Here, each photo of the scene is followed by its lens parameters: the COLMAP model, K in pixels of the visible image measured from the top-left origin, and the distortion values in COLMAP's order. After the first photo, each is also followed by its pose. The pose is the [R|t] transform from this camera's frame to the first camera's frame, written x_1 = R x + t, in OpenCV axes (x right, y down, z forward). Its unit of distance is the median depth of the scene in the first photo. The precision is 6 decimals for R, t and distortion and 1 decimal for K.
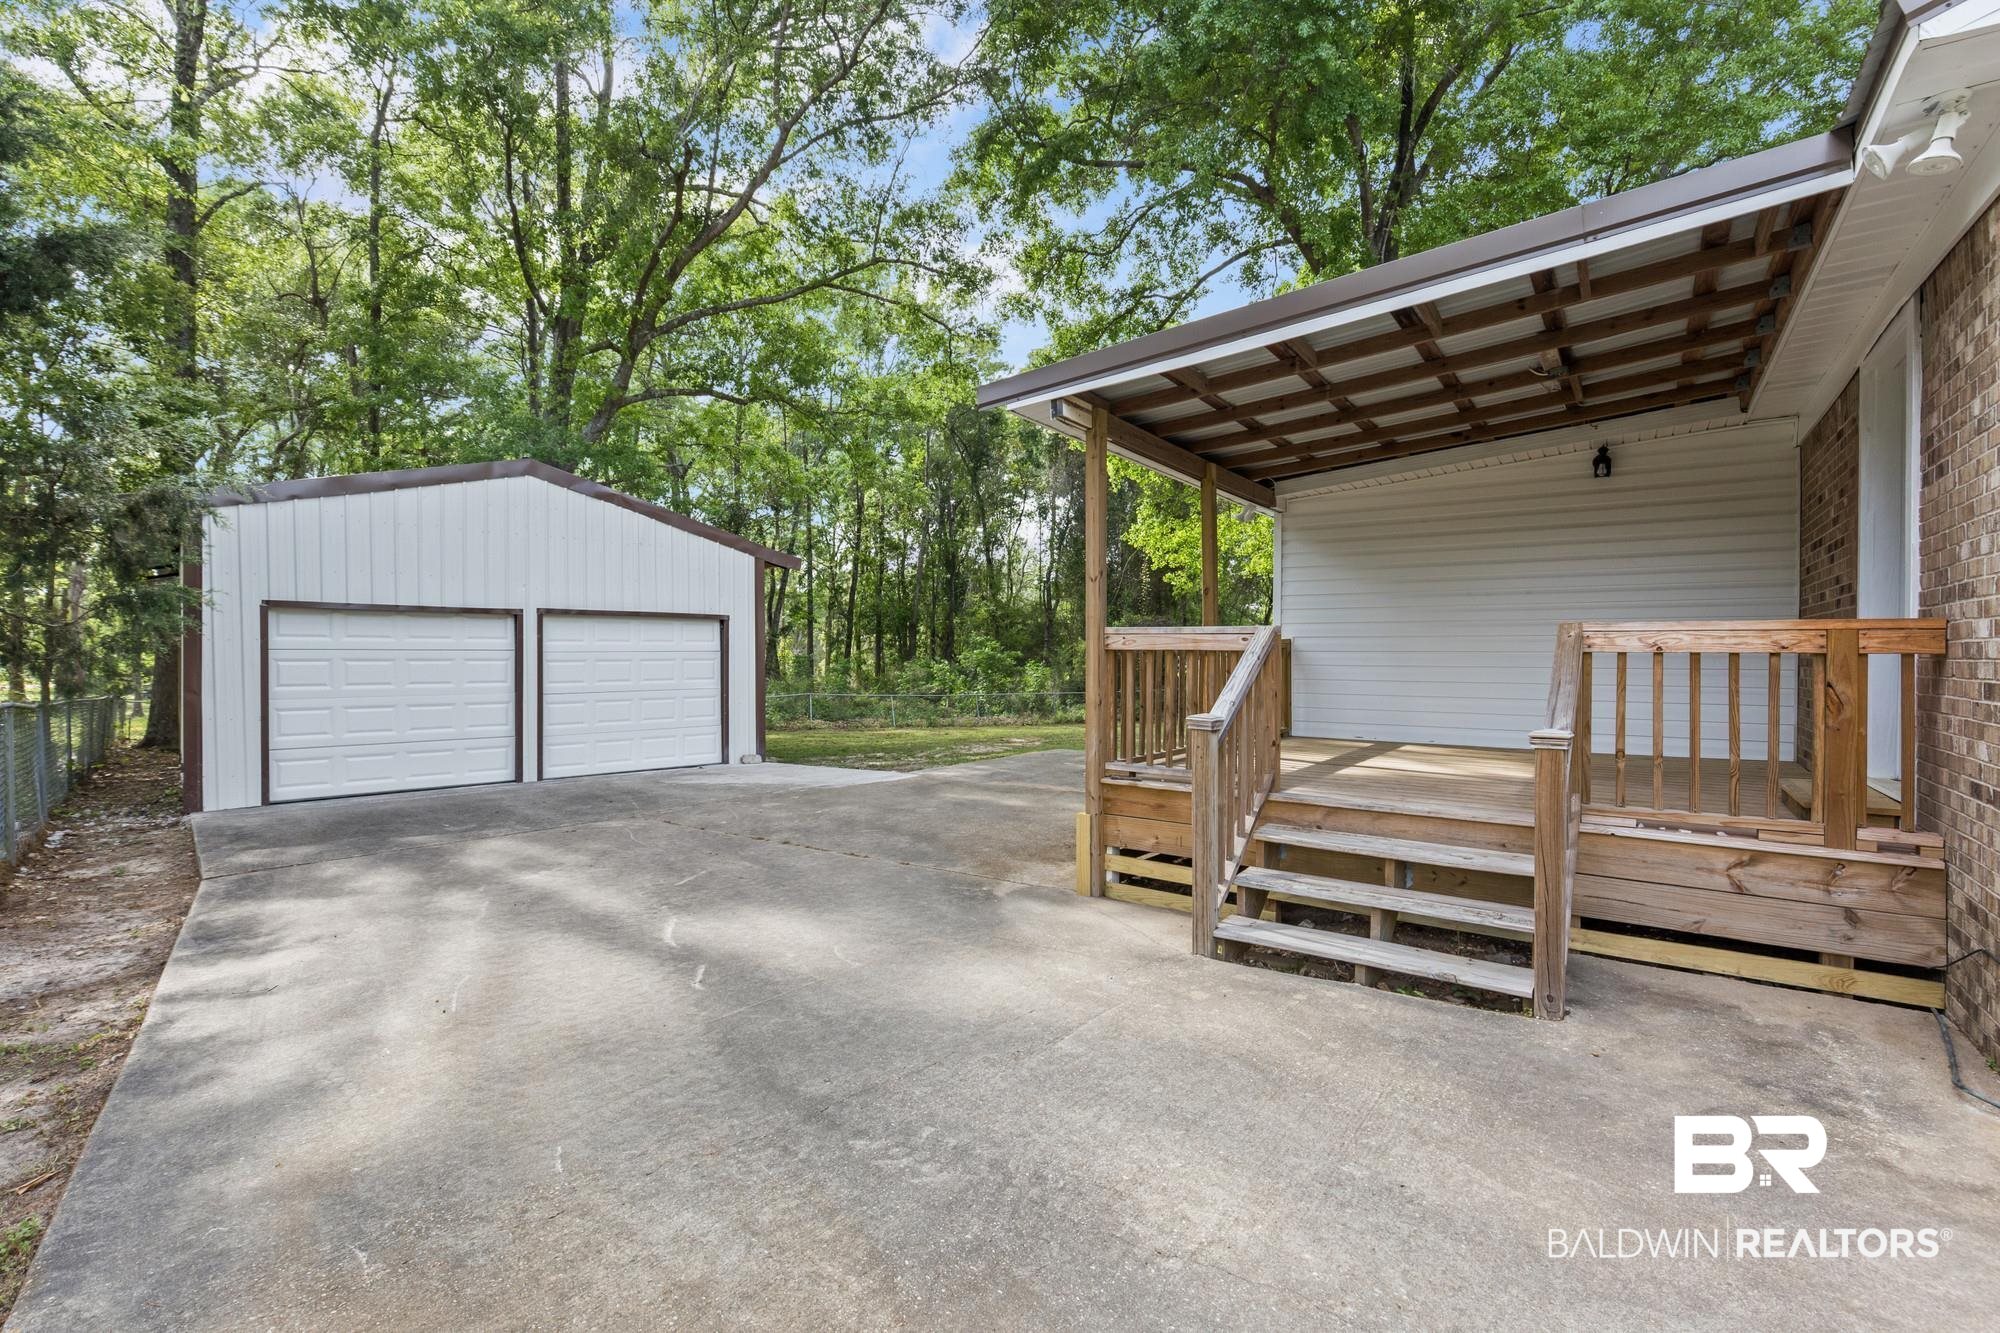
lens RADIAL K [[883.6, 0, 1000.0], [0, 883.6, 666.5], [0, 0, 1]] dist [-0.011057, -0.000127]
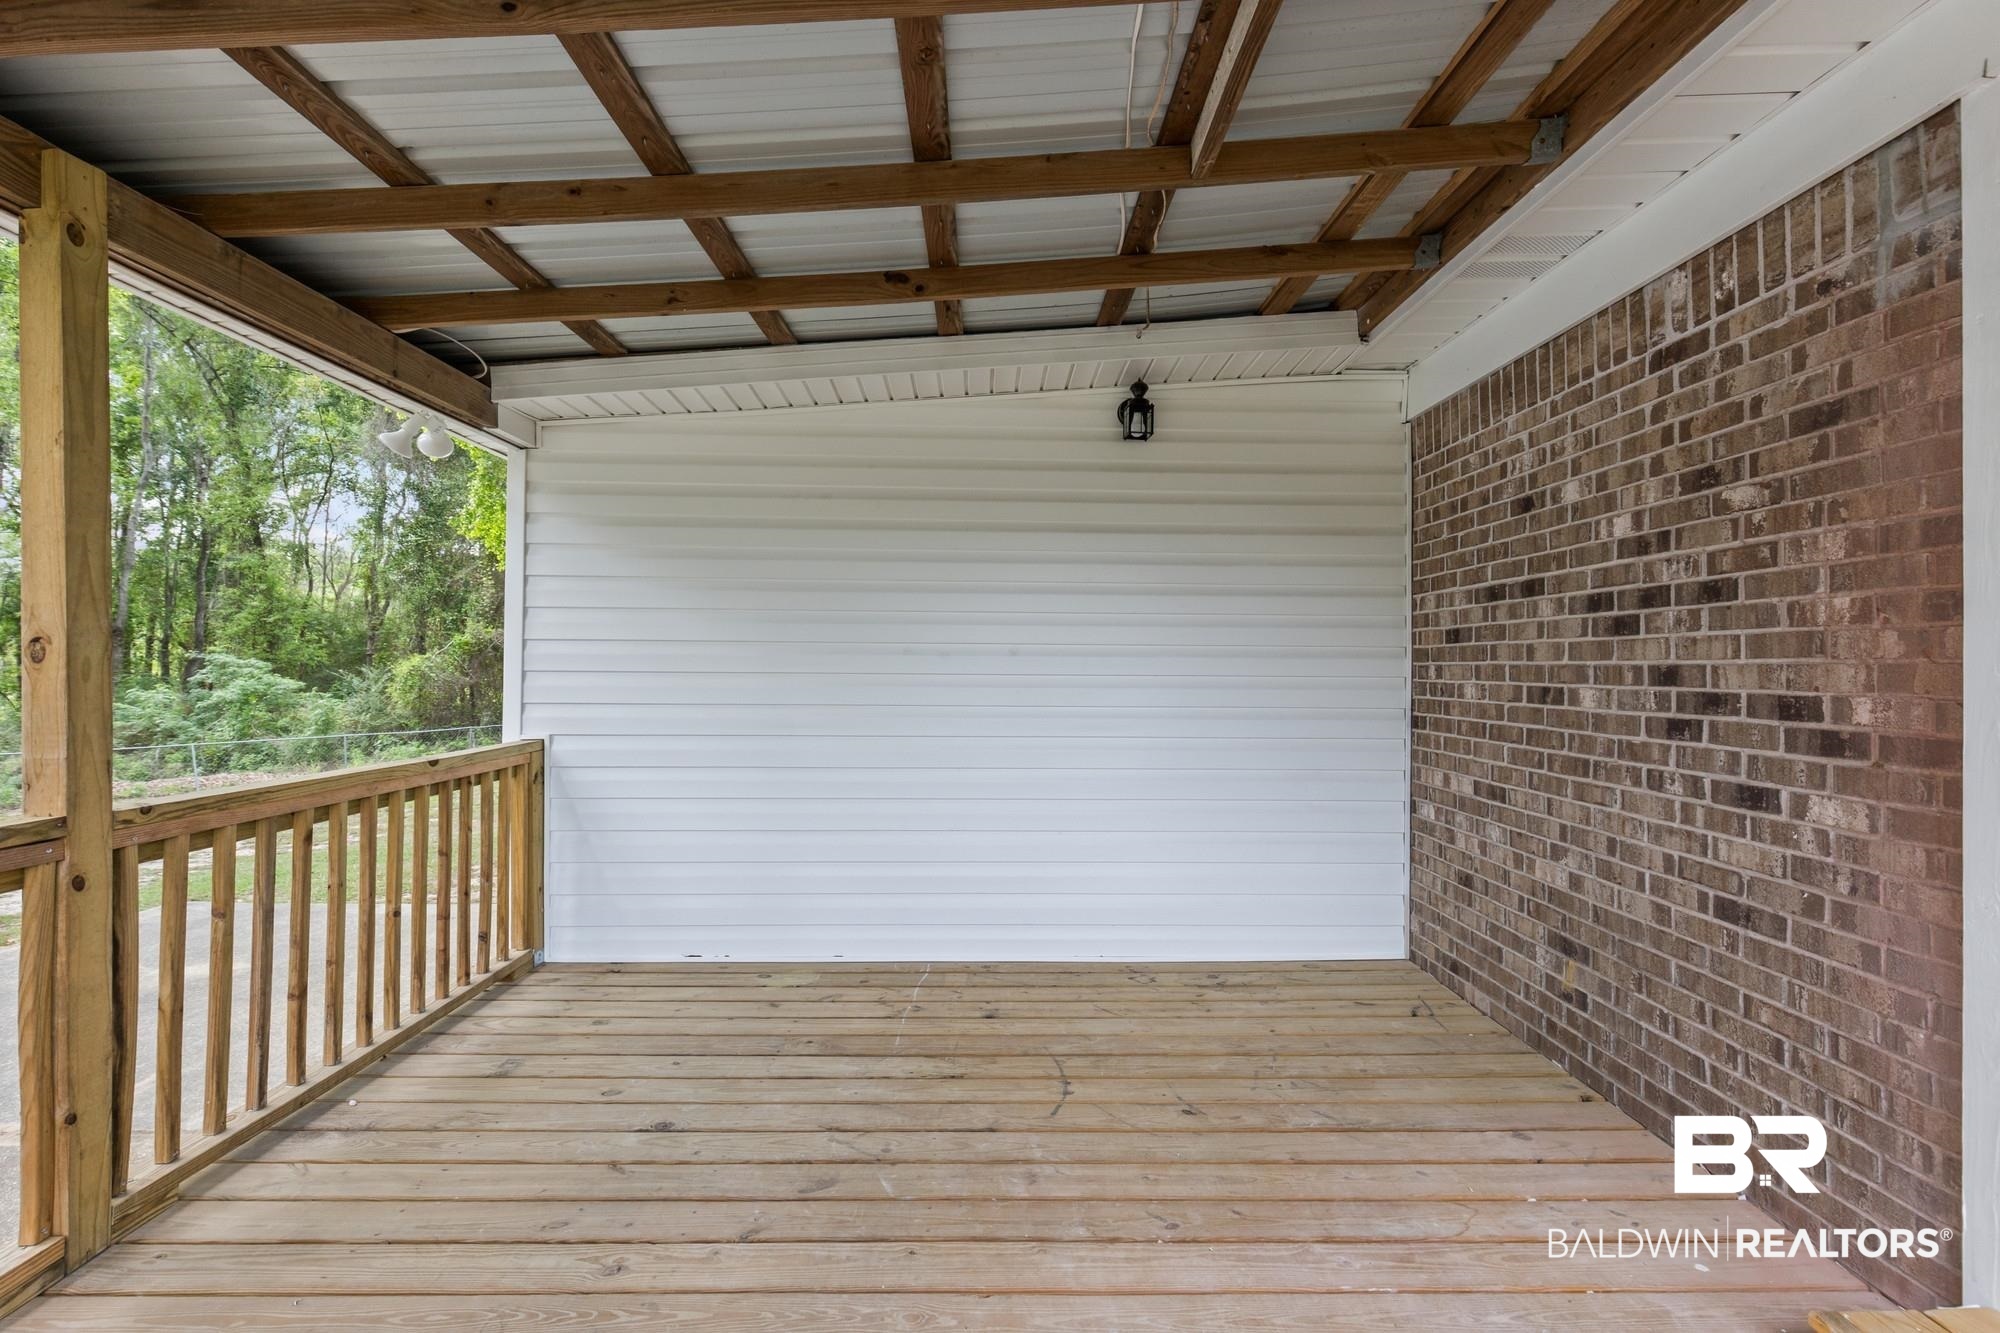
lens RADIAL K [[883.6, 0, 1000.0], [0, 883.6, 666.5], [0, 0, 1]] dist [-0.011057, -0.000127]
pose [[0.803552, 0.001827, 0.595231, 0.304025], [0.005002, 0.999939, -0.009822, -0.074438], [-0.595213, 0.010870, 0.803495, 0.622526]]
